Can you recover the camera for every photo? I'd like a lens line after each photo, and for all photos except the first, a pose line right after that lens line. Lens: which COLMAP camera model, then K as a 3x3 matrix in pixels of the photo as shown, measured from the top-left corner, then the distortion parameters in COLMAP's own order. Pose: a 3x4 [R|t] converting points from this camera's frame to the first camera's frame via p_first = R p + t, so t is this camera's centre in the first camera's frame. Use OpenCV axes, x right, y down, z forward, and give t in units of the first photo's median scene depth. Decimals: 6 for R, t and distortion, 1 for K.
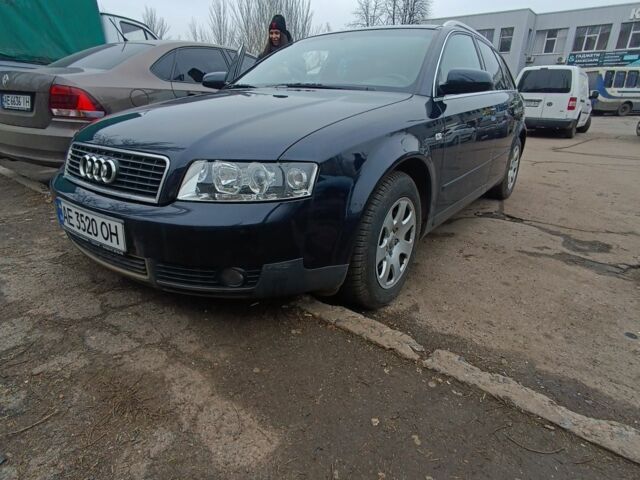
lens RADIAL K [[380.6, 0, 320.0], [0, 380.6, 240.0], [0, 0, 1]] dist [0.023030, -0.000009]
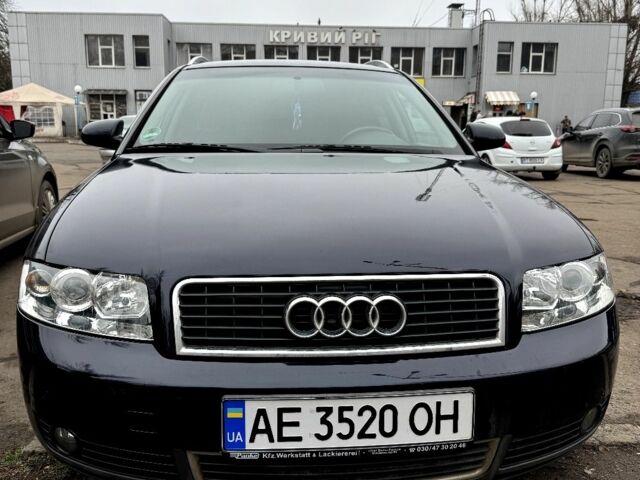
lens RADIAL K [[599.1, 0, 320.0], [0, 599.1, 240.0], [0, 0, 1]] dist [0.066741, -0.156076]
pose [[0.739704, -0.129104, 0.660432, -1.232812], [0.235649, 0.968977, -0.074514, -0.250909], [-0.630324, 0.210749, 0.747180, 0.366414]]
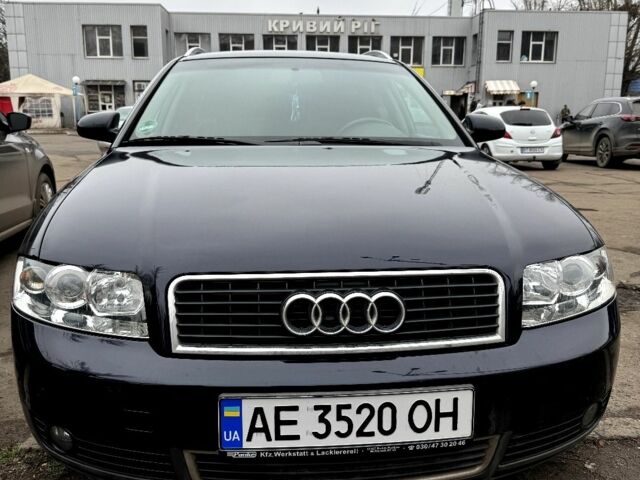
lens RADIAL K [[599.1, 0, 320.0], [0, 599.1, 240.0], [0, 0, 1]] dist [0.066741, -0.156076]
pose [[0.738961, -0.142660, 0.658471, -1.219478], [0.239707, 0.969047, -0.059061, -0.259113], [-0.629664, 0.201485, 0.750285, 0.372813]]
